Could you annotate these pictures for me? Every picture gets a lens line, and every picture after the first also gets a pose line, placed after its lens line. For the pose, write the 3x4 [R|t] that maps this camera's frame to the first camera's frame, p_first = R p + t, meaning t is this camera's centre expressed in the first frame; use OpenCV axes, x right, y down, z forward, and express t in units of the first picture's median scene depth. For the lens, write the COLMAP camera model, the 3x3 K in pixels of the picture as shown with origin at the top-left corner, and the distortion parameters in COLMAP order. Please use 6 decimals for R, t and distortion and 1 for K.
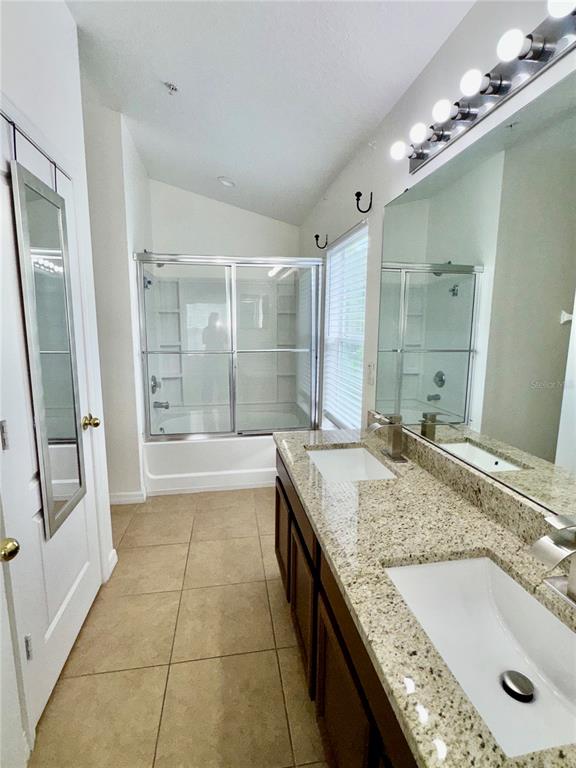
lens RADIAL K [[382.6, 0, 288.8], [0, 382.6, 385.1], [0, 0, 1]] dist [-0.002925, 0.003015]
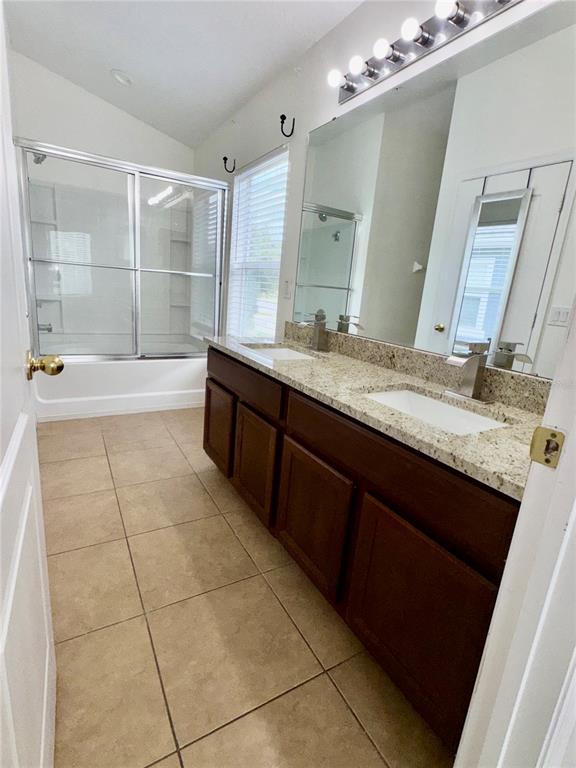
lens RADIAL K [[382.6, 0, 288.8], [0, 382.6, 386.5], [0, 0, 1]] dist [-0.002925, 0.003015]
pose [[0.932407, -0.017729, 0.360975, -0.160532], [-0.020531, 0.994585, 0.101881, 0.115304], [-0.360827, -0.102405, 0.926994, -0.067963]]
